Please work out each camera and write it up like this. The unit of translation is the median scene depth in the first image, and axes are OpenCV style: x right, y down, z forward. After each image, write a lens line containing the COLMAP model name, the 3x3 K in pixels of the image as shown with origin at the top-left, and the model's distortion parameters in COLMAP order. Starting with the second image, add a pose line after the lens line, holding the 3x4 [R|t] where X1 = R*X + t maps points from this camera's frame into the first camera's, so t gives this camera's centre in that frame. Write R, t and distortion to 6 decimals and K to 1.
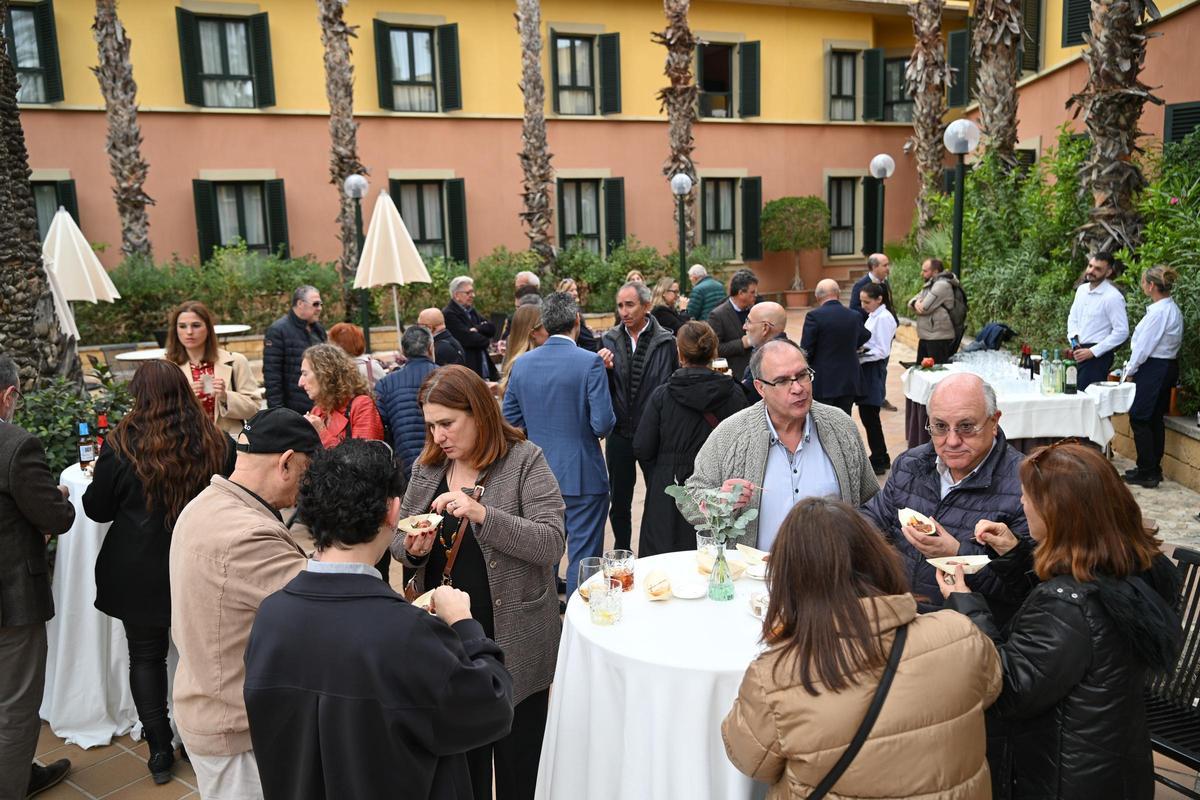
lens RADIAL K [[954.8, 0, 600.0], [0, 954.8, 400.0], [0, 0, 1]] dist [0.003220, -0.006979]
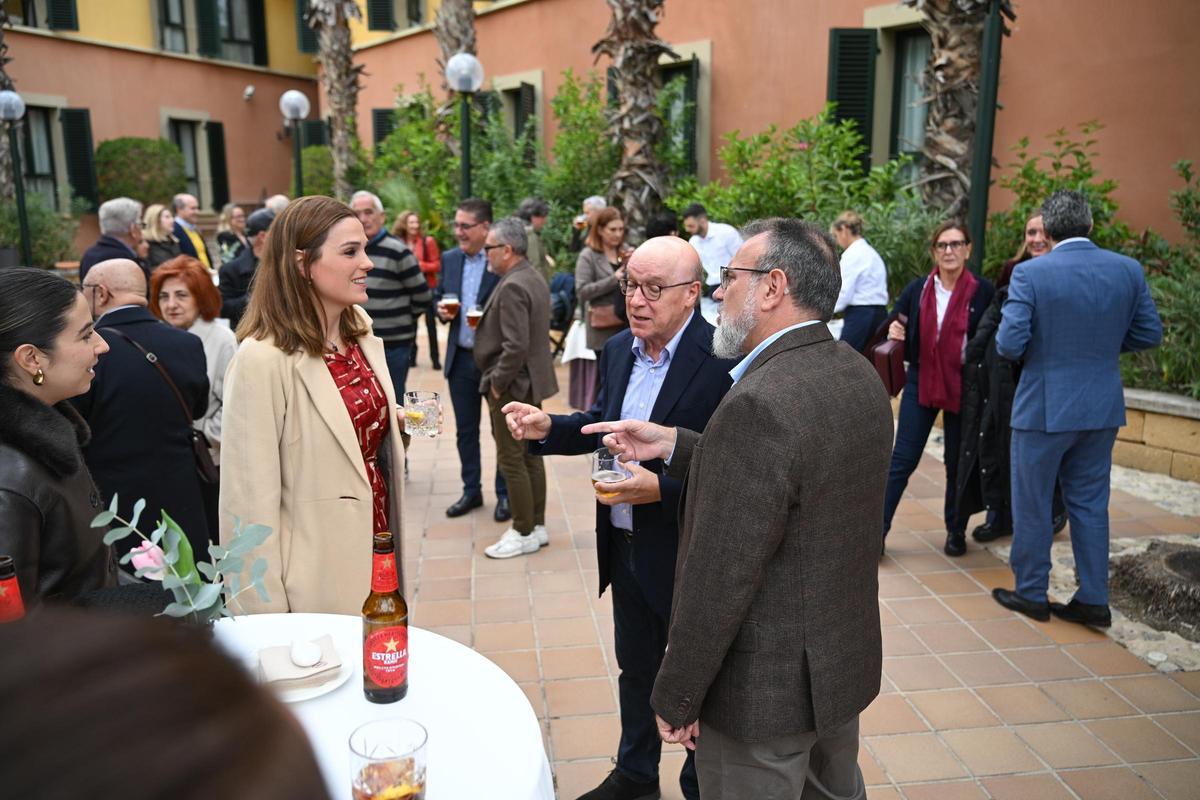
lens RADIAL K [[954.8, 0, 600.0], [0, 954.8, 400.0], [0, 0, 1]] dist [0.003220, -0.006979]
pose [[0.721780, -0.109856, 0.683349, -0.117778], [0.087992, 0.993876, 0.066835, -0.008526], [-0.686507, 0.011889, 0.727026, 0.155122]]
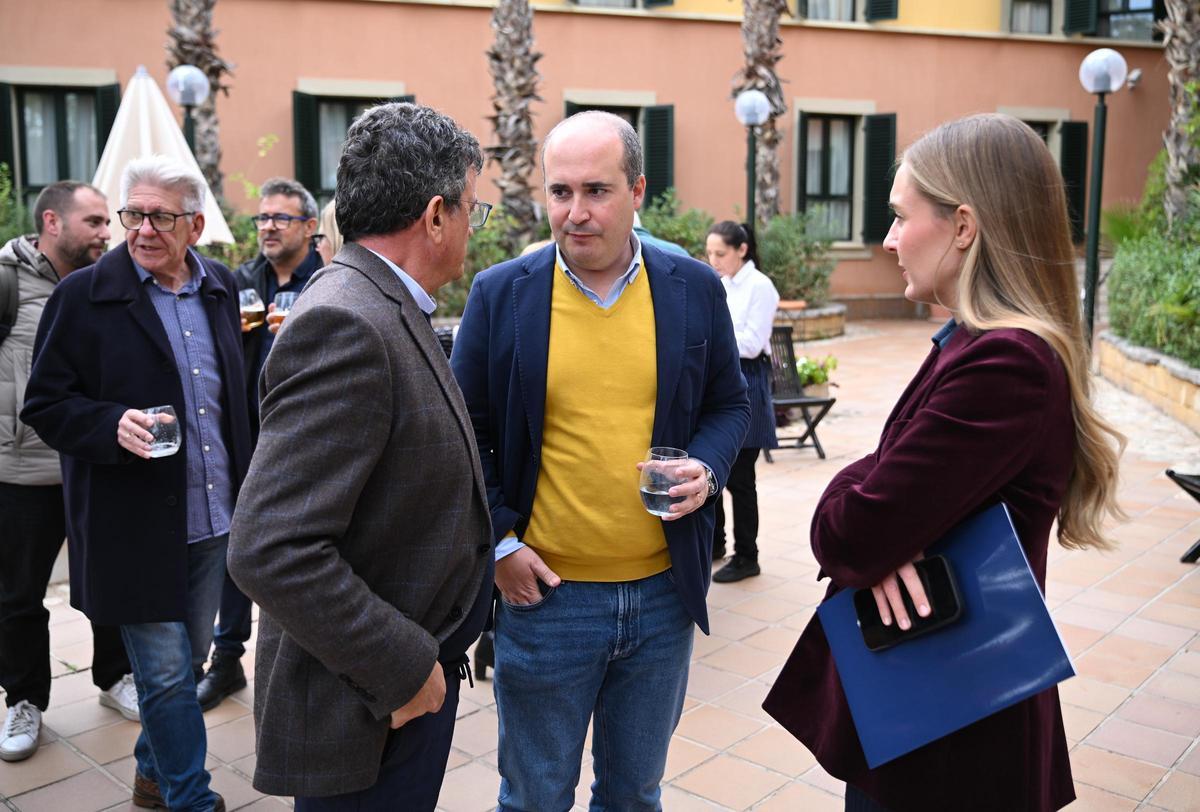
lens RADIAL K [[1122.6, 0, 615.7], [0, 1122.6, 344.6], [0, 0, 1]] dist [-0.000497, 0.006436]
pose [[0.994043, 0.045187, -0.099184, 0.078519], [-0.051398, 0.996814, -0.060988, -0.030193], [0.096112, 0.065723, 0.993198, 0.304971]]
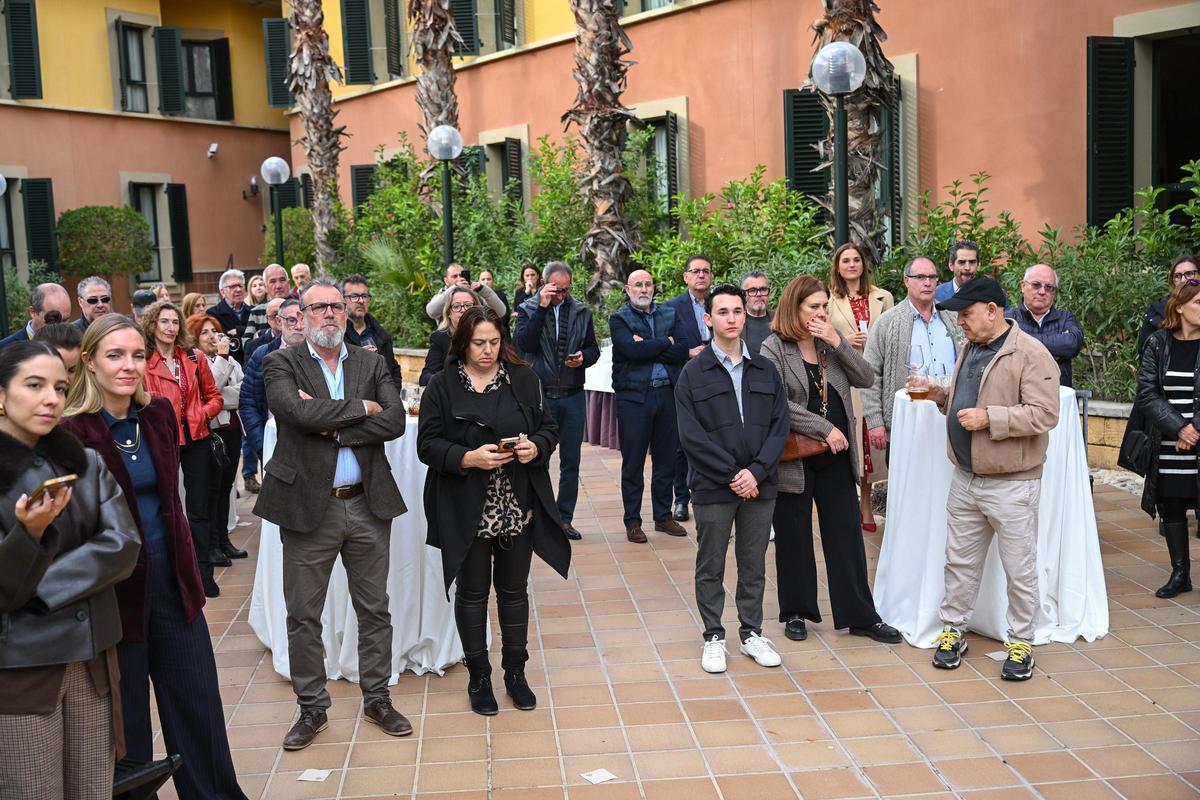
lens RADIAL K [[1323.6, 0, 600.0], [0, 1323.6, 400.0], [0, 0, 1]] dist [0.002516, -0.021059]
pose [[0.746463, -0.070287, 0.661704, -0.256267], [0.120363, 0.992265, -0.030380, 0.026896], [-0.654451, 0.102322, 0.749149, -0.050683]]
